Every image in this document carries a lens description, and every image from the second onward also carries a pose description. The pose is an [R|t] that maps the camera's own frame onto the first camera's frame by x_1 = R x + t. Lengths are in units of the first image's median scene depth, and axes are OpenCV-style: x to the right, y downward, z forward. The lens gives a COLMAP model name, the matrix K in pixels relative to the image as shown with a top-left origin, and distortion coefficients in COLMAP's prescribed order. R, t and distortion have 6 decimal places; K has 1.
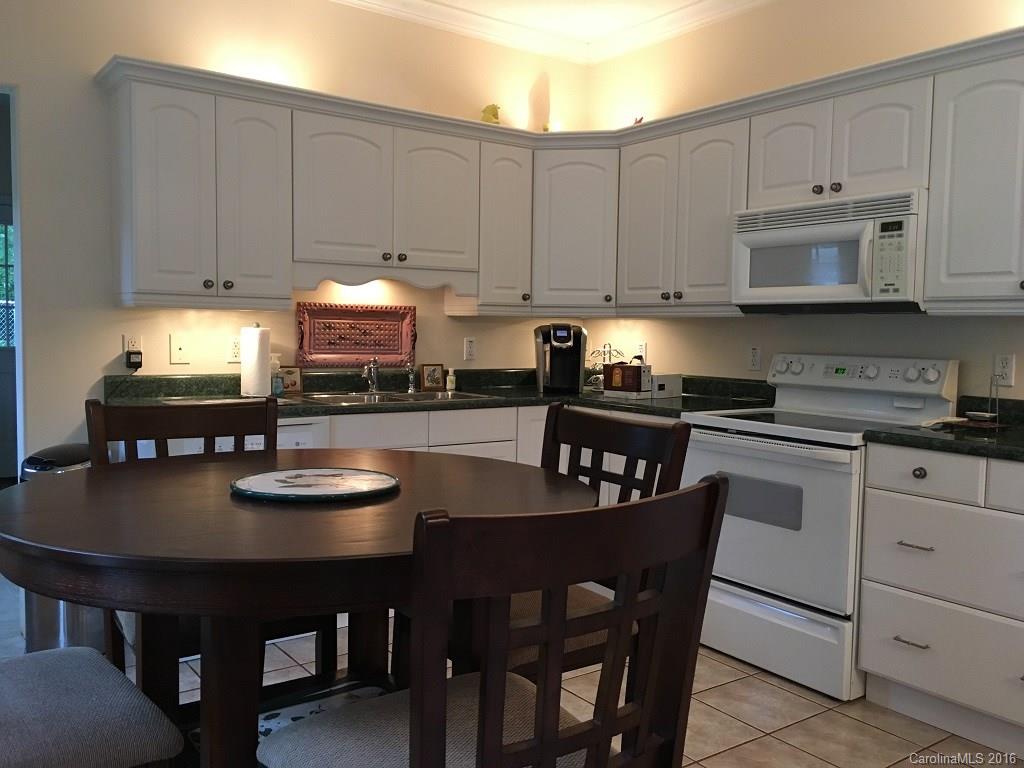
lens RADIAL K [[881.7, 0, 513.2], [0, 881.7, 381.9], [0, 0, 1]] dist [0.037379, -0.015257]
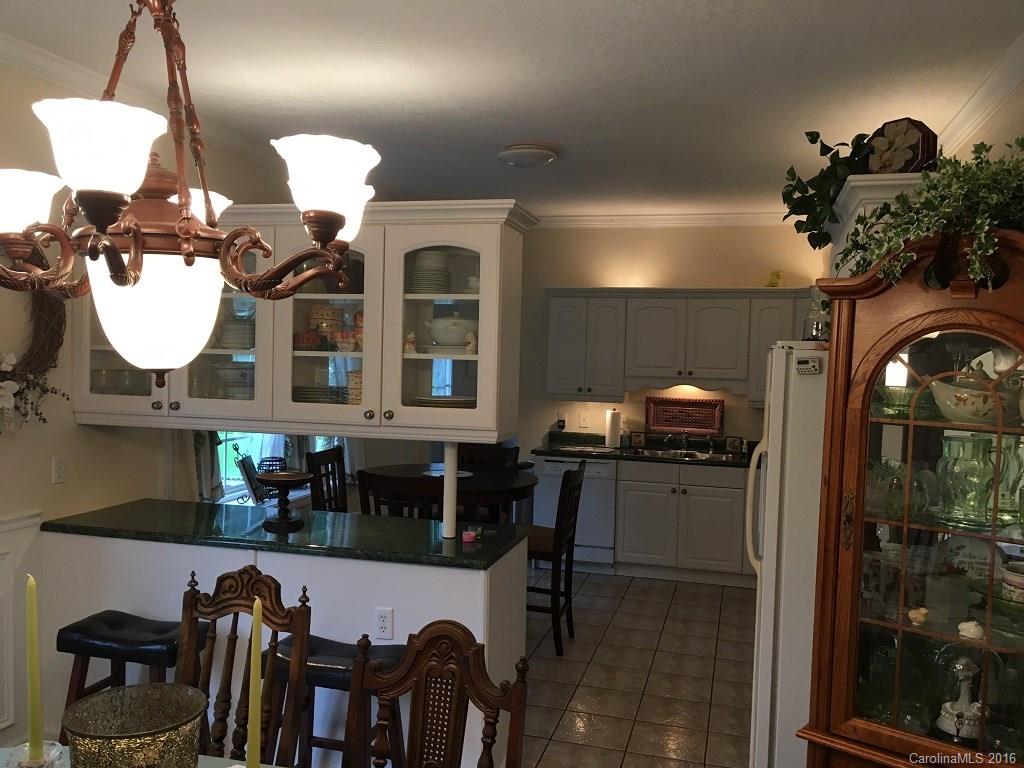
lens RADIAL K [[881.7, 0, 511.0], [0, 881.7, 386.6], [0, 0, 1]] dist [0.037379, -0.015257]
pose [[0.623406, 0.023991, -0.781530, 0.994302], [-0.063558, 0.997776, -0.020069, -0.057797], [0.779311, 0.062184, 0.623544, -0.336501]]
